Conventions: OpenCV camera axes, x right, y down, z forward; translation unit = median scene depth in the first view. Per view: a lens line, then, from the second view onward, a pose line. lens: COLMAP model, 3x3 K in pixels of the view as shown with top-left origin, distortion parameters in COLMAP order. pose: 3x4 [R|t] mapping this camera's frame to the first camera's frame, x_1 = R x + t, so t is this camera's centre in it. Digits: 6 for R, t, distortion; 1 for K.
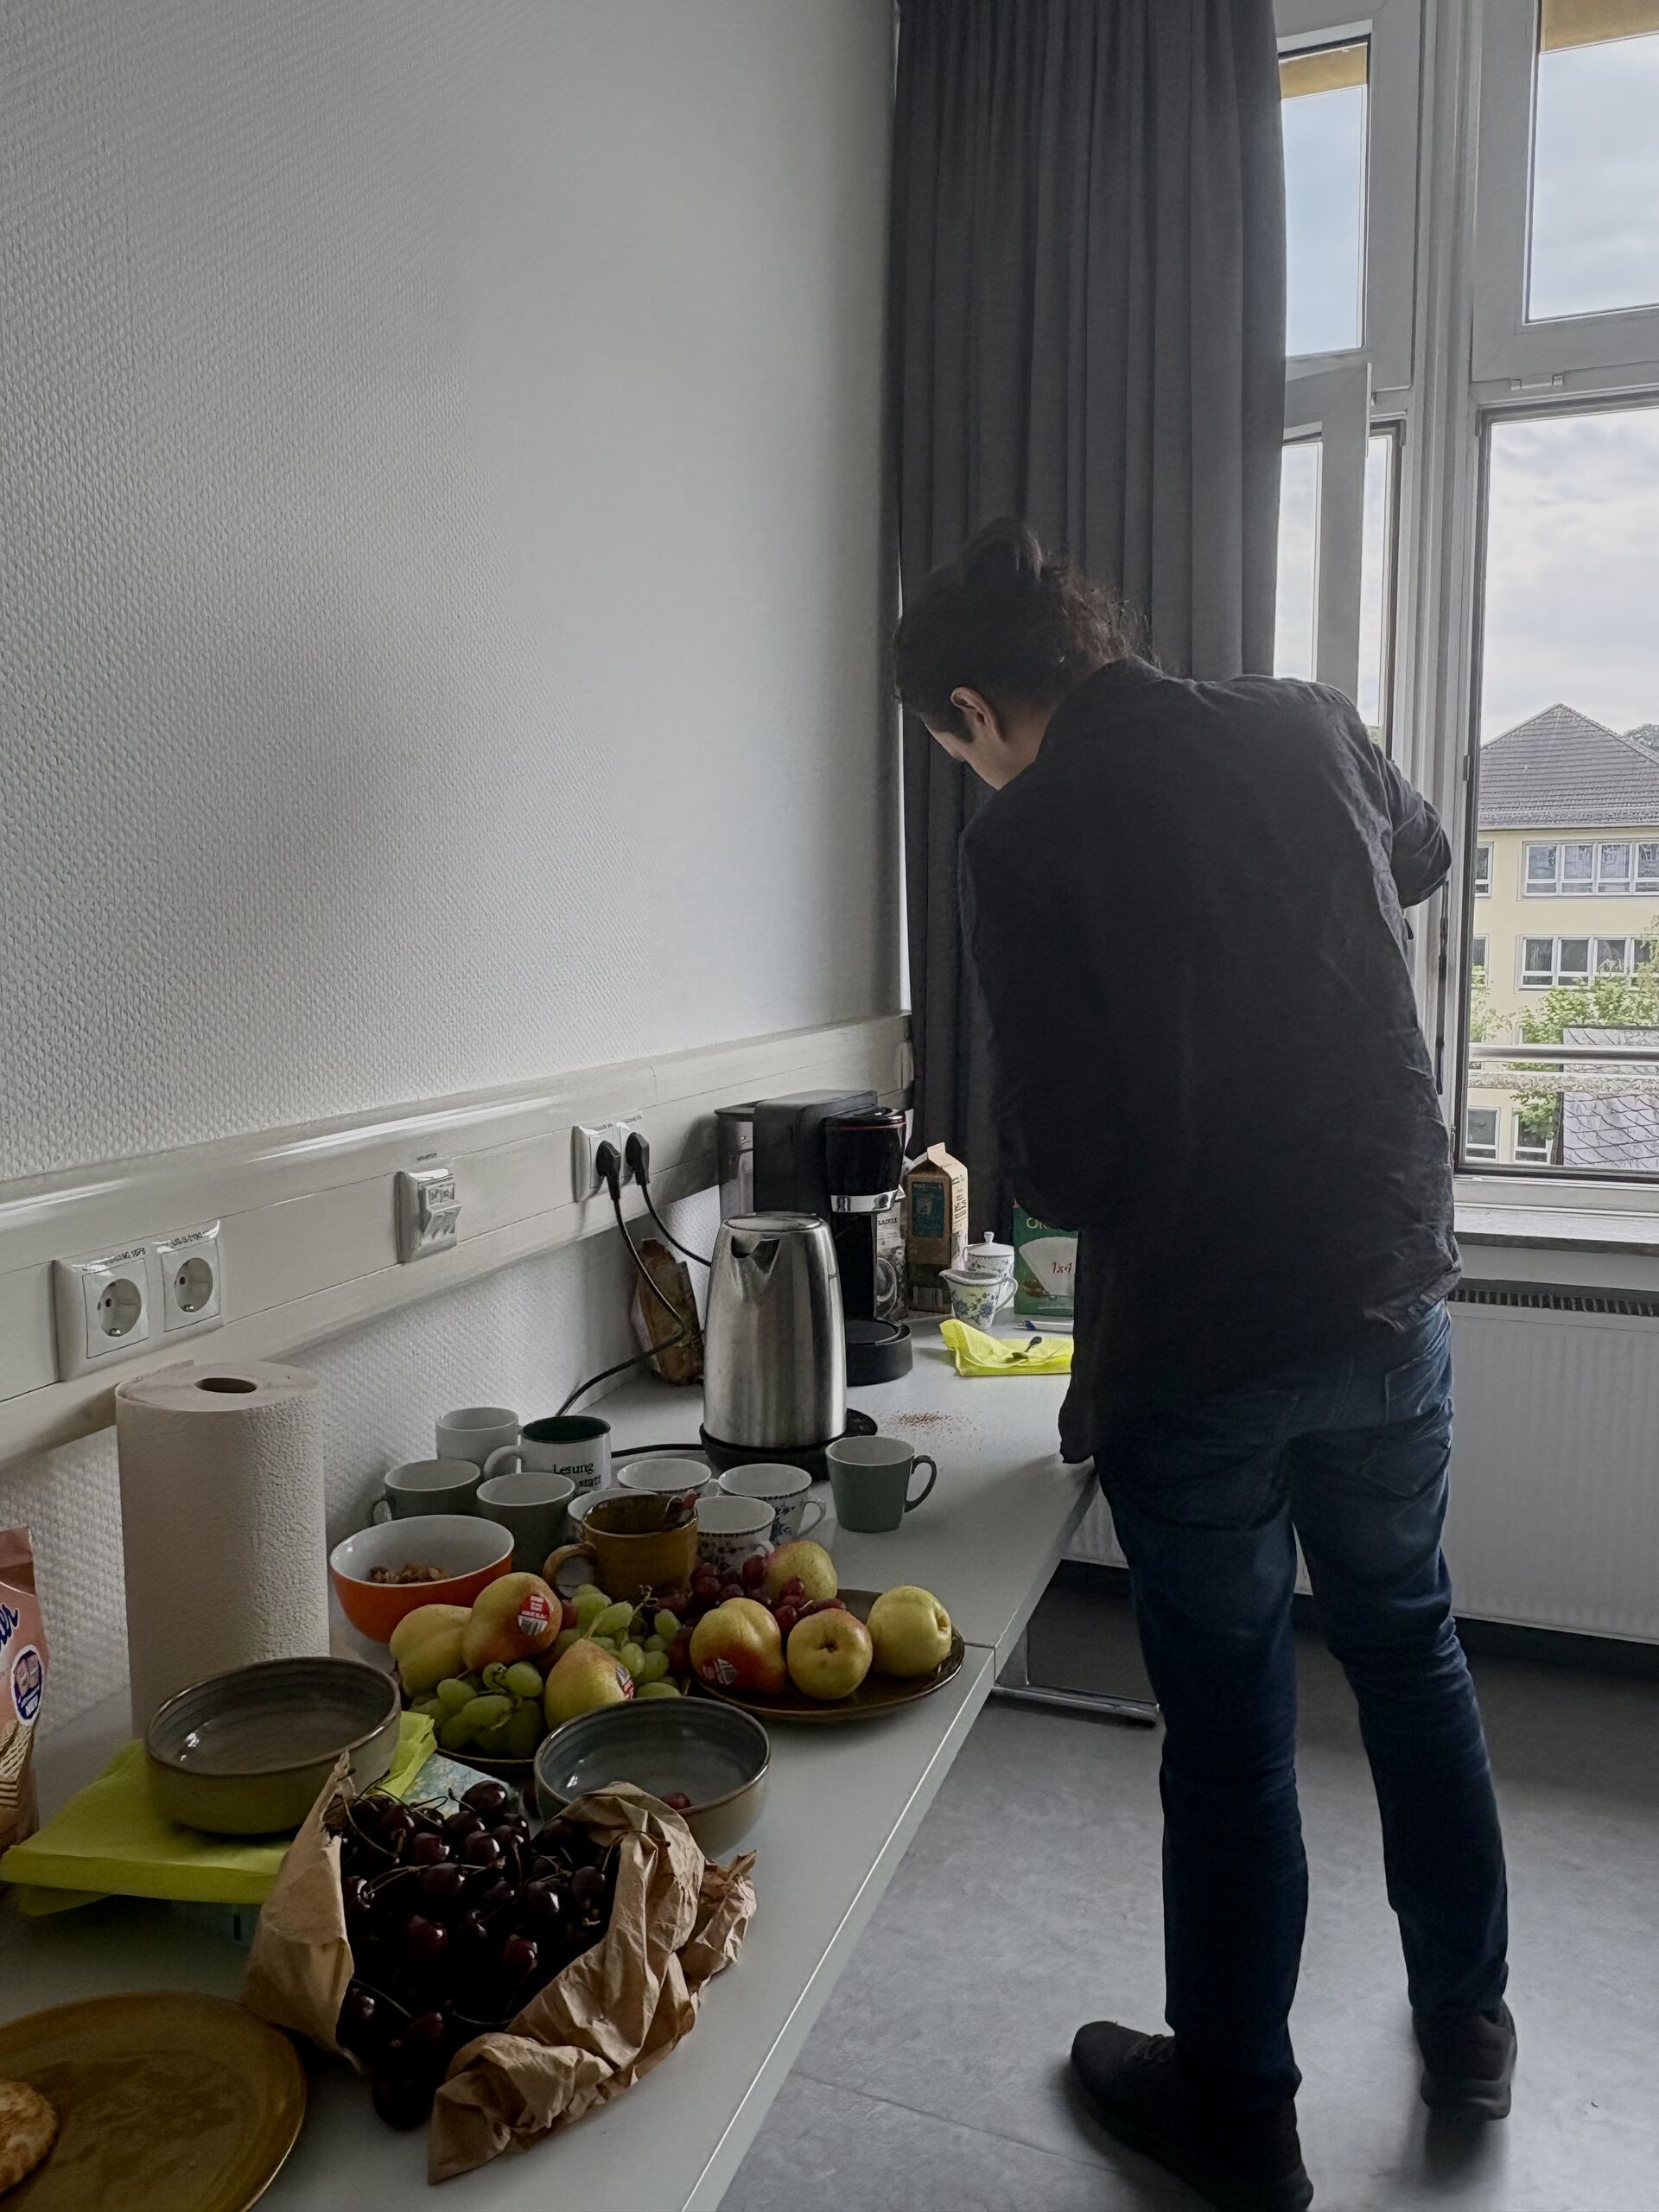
lens RADIAL K [[1574.2, 0, 829.5], [0, 1574.2, 1106.0], [0, 0, 1]] dist [0.001098, 0.000249]
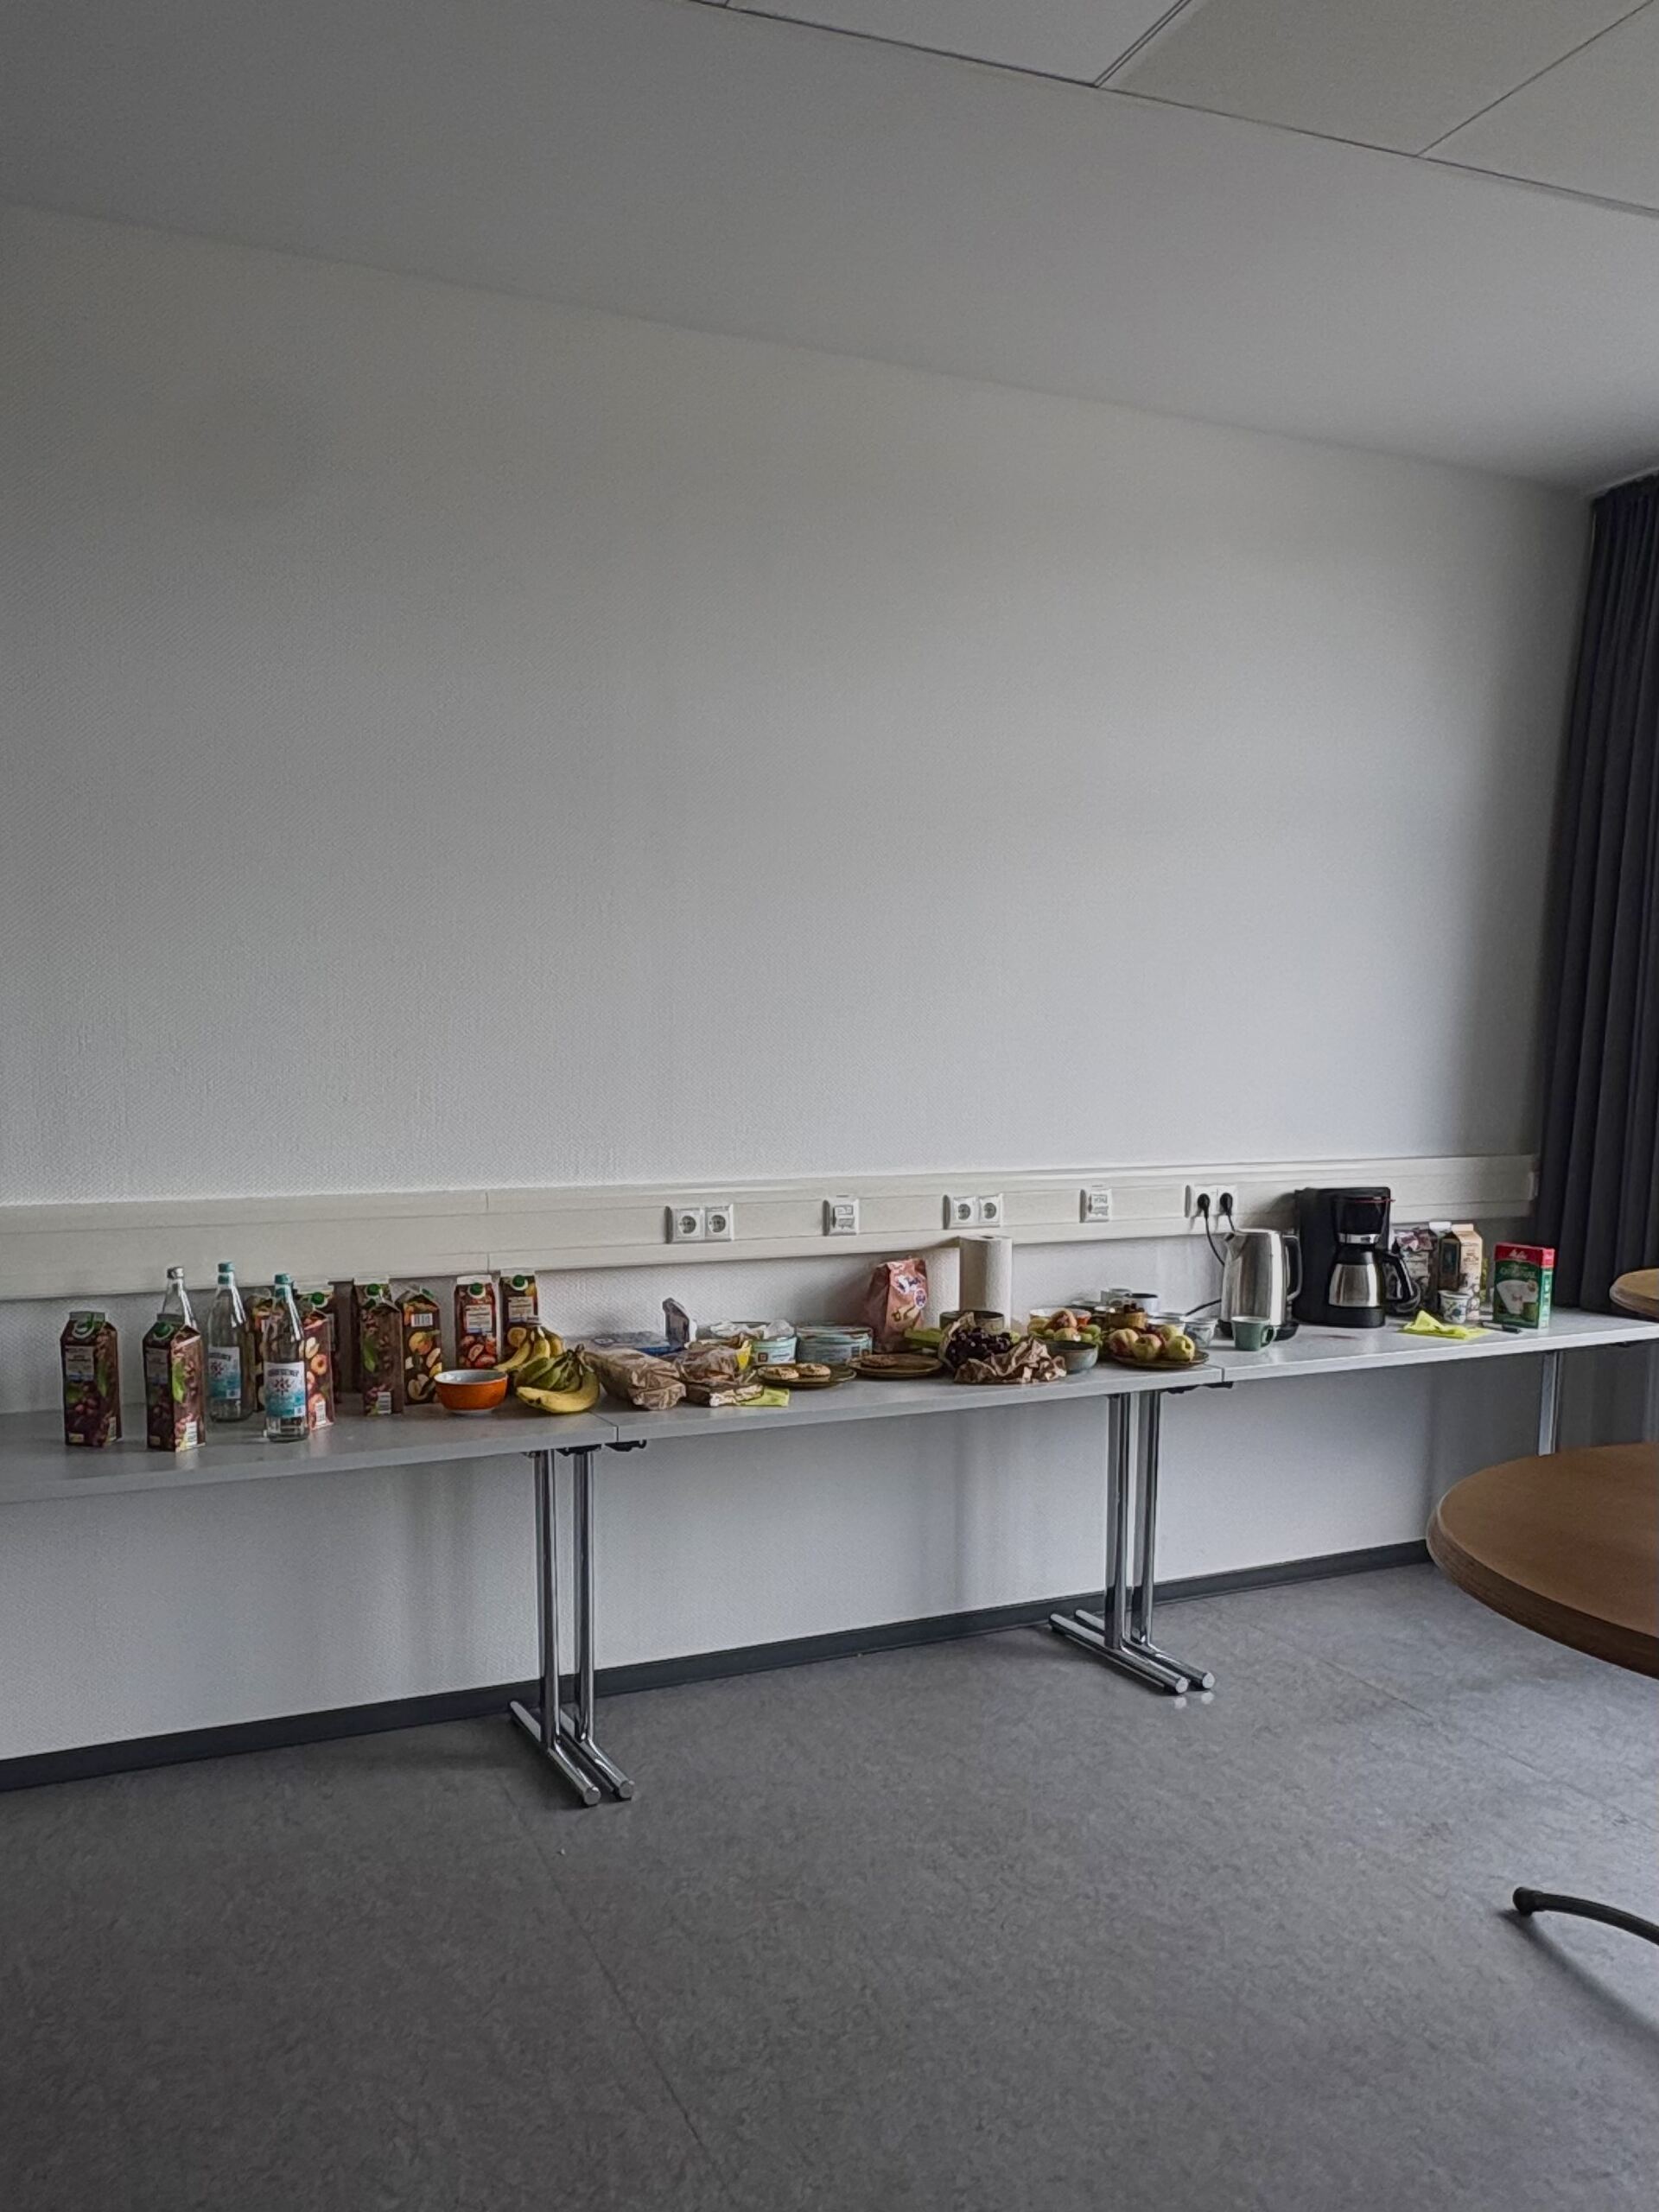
lens RADIAL K [[1775.1, 0, 829.5], [0, 1775.1, 1106.0], [0, 0, 1]] dist [0.000079, -0.000041]
pose [[0.703302, 0.011680, -0.710796, 1.346091], [-0.082769, 0.994410, -0.065556, 0.112986], [0.706057, 0.104937, 0.700337, -1.252903]]
